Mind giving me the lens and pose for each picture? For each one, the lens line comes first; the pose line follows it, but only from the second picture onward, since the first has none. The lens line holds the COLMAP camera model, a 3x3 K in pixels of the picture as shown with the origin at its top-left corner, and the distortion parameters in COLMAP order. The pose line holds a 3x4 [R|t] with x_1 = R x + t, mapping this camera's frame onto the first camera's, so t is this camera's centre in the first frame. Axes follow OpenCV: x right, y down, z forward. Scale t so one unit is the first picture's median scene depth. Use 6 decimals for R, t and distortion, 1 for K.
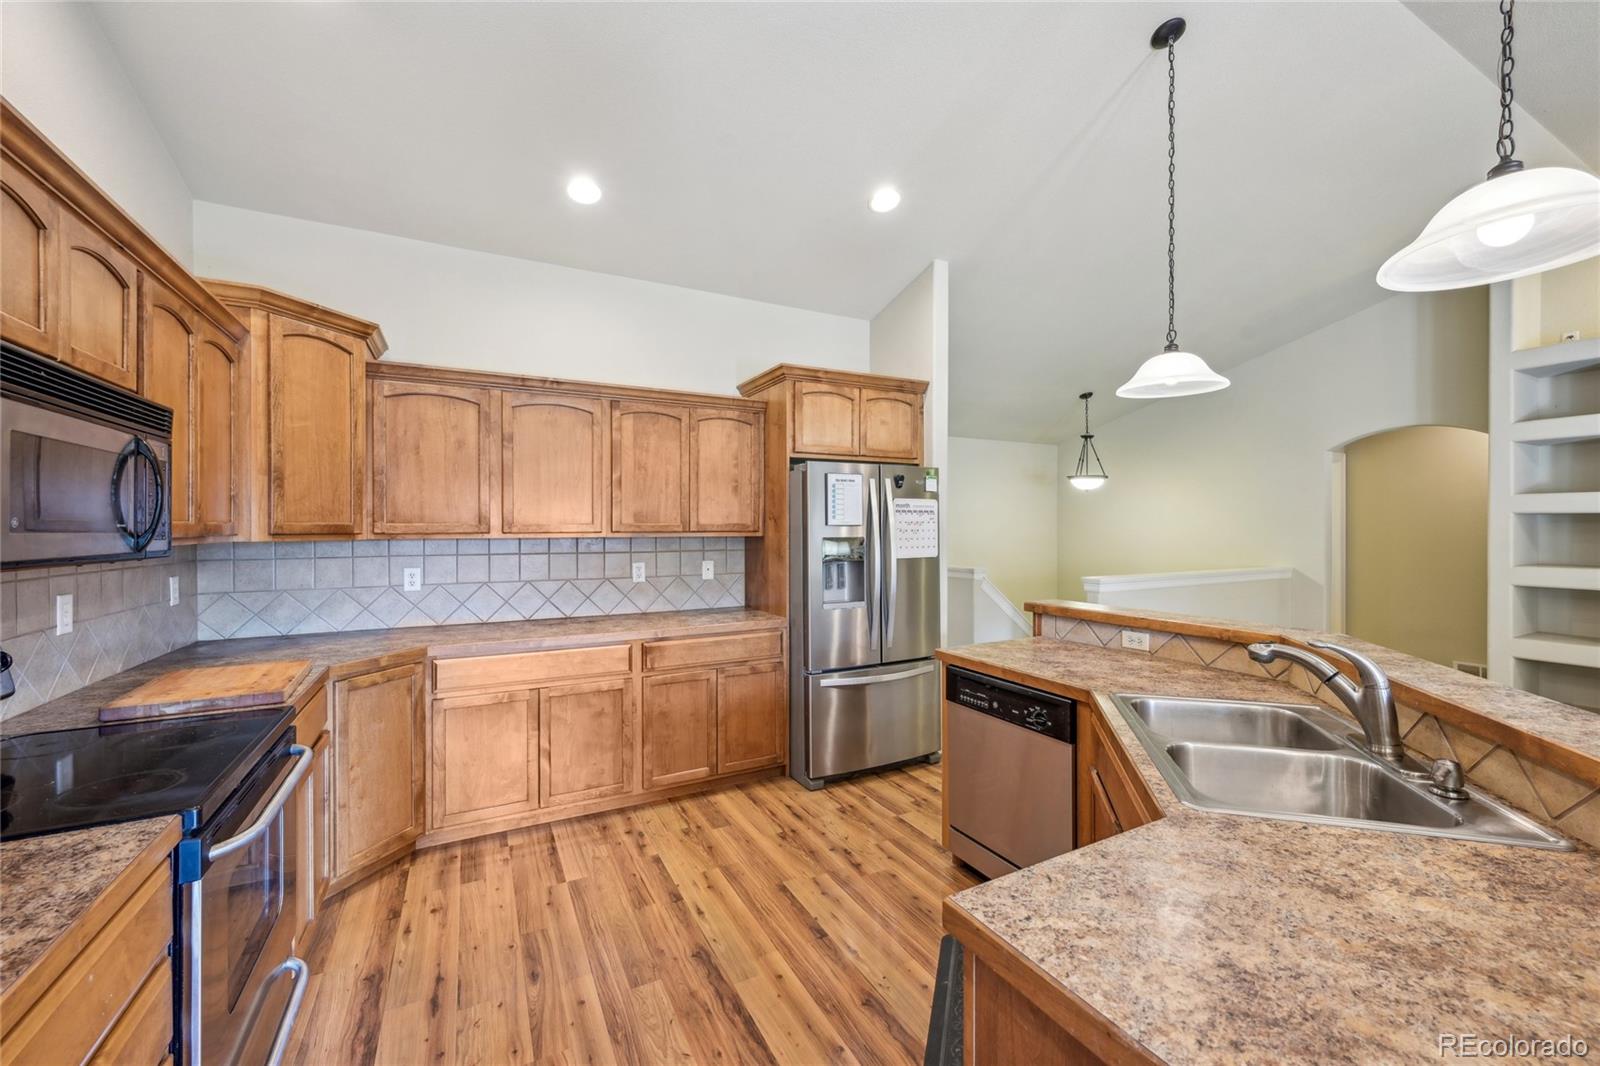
lens RADIAL K [[632.2, 0, 803.0], [0, 632.2, 530.7], [0, 0, 1]] dist [-0.001653, 0.000269]
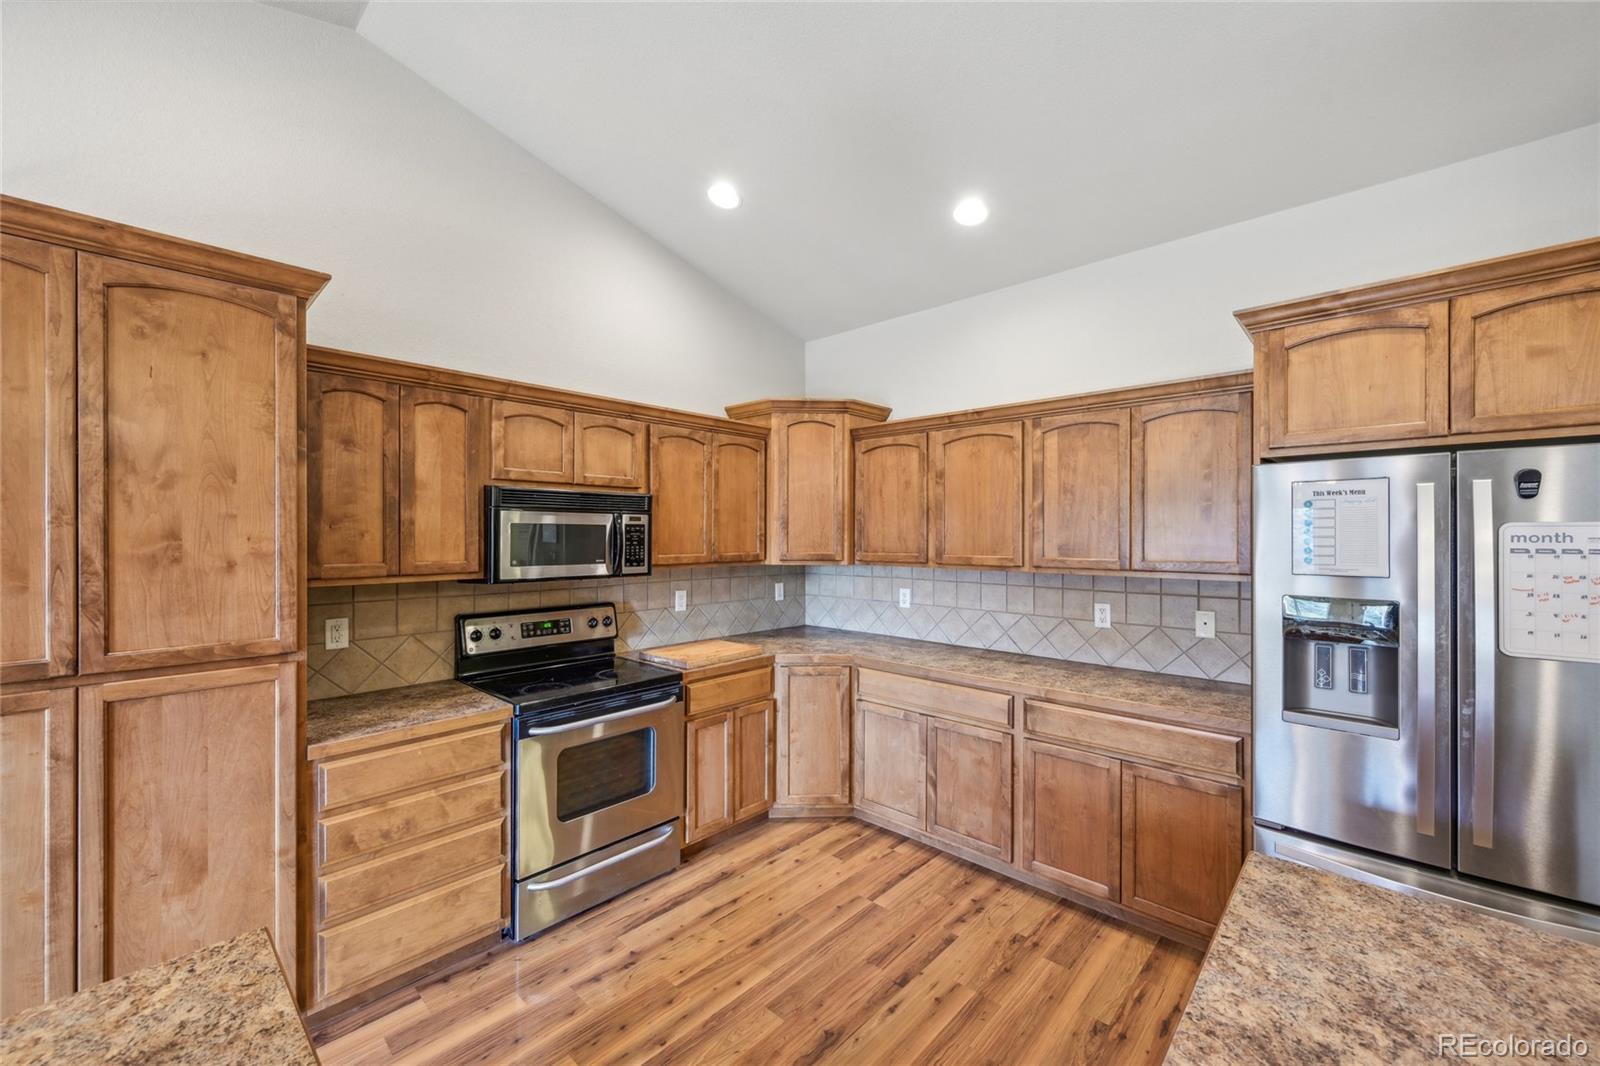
lens RADIAL K [[632.2, 0, 804.2], [0, 632.2, 533.1], [0, 0, 1]] dist [-0.001653, 0.000269]
pose [[0.331376, 0.000878, -0.943498, 0.465828], [-0.008142, 0.999965, -0.001930, -0.044076], [0.943464, 0.008322, 0.331371, 0.433742]]
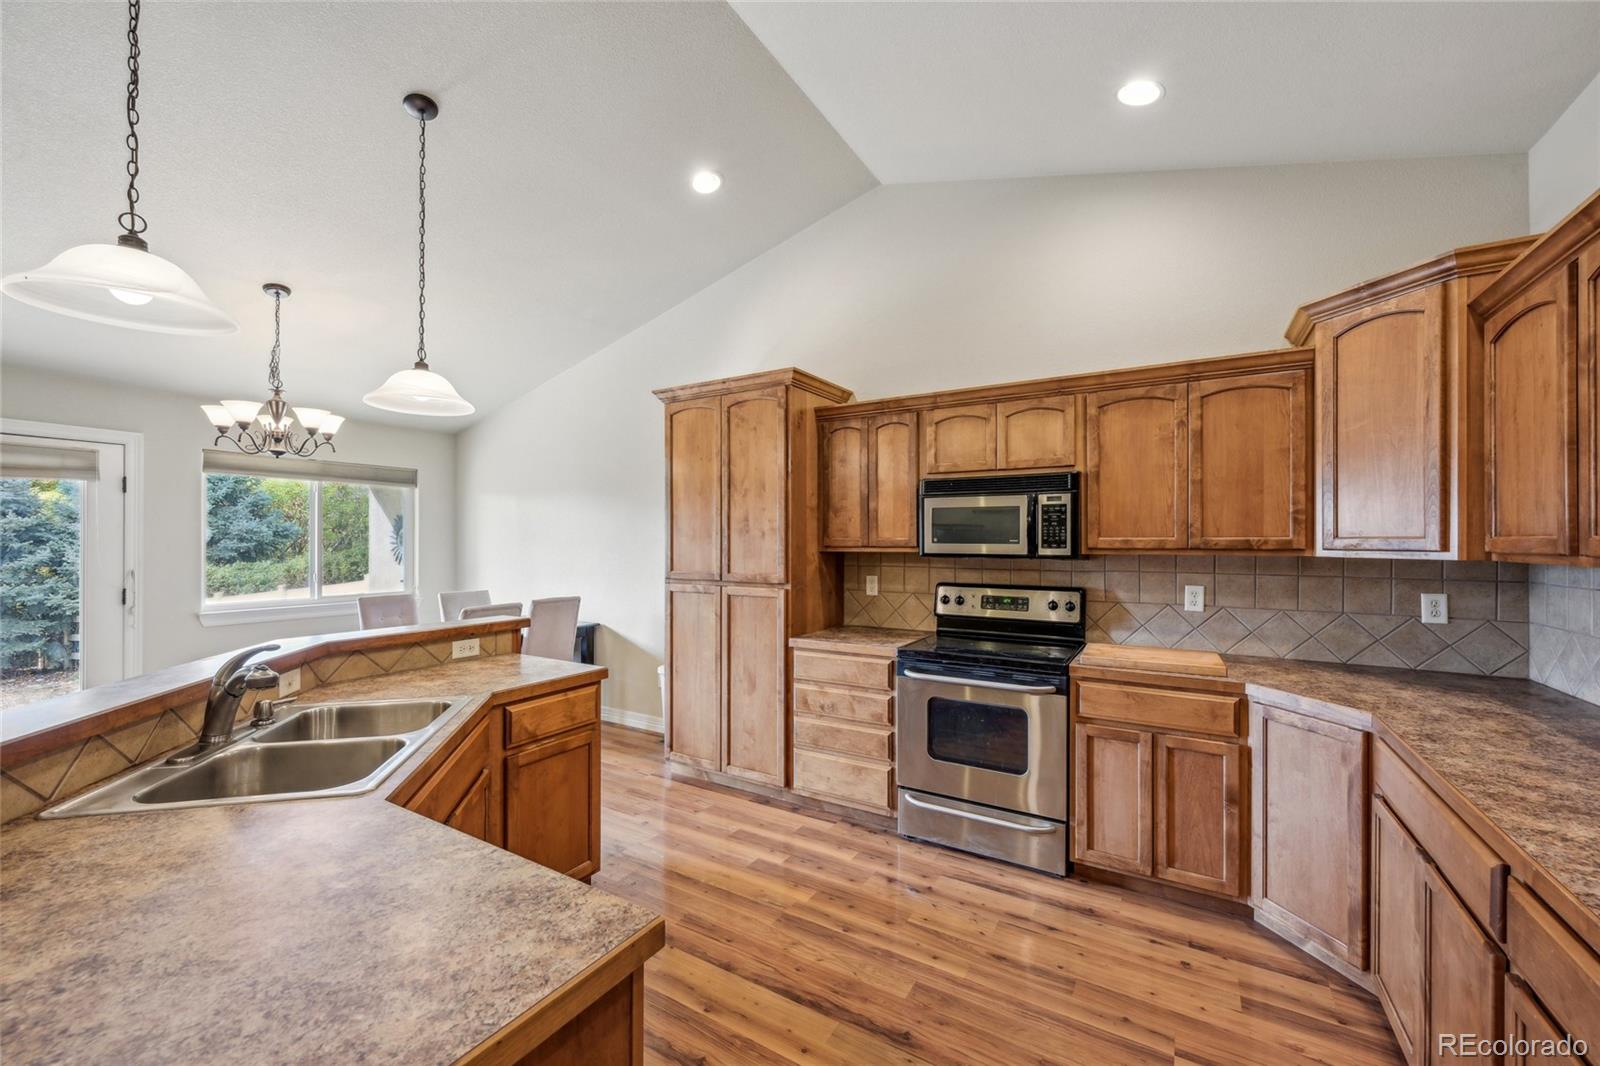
lens RADIAL K [[632.2, 0, 799.6], [0, 632.2, 539.2], [0, 0, 1]] dist [-0.001653, 0.000269]
pose [[-0.860706, -0.000561, -0.509101, 0.265992], [-0.003476, 0.999983, 0.004775, -0.009289], [0.509090, 0.005879, -0.860693, 1.112172]]
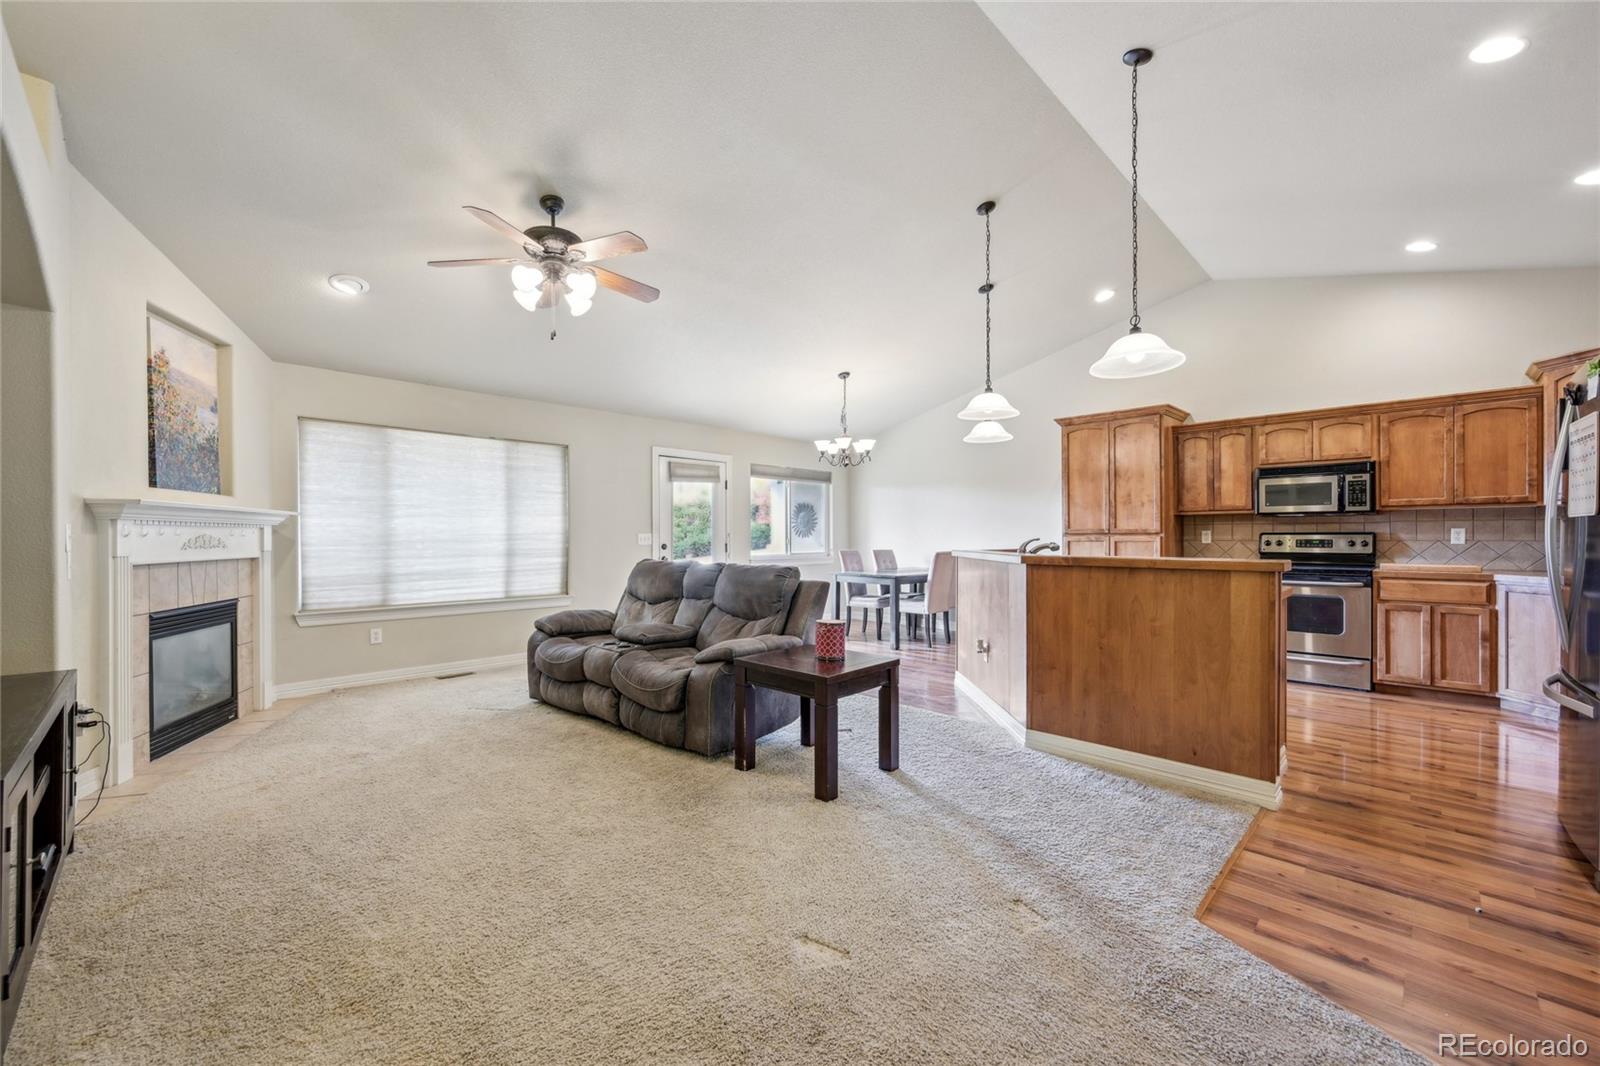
lens RADIAL K [[632.2, 0, 798.1], [0, 632.2, 538.3], [0, 0, 1]] dist [-0.001653, 0.000269]
pose [[-0.956929, 0.006074, -0.290260, 1.248245], [0.003450, 0.999948, 0.009551, 0.065911], [0.290303, 0.008138, -0.956900, 1.597798]]
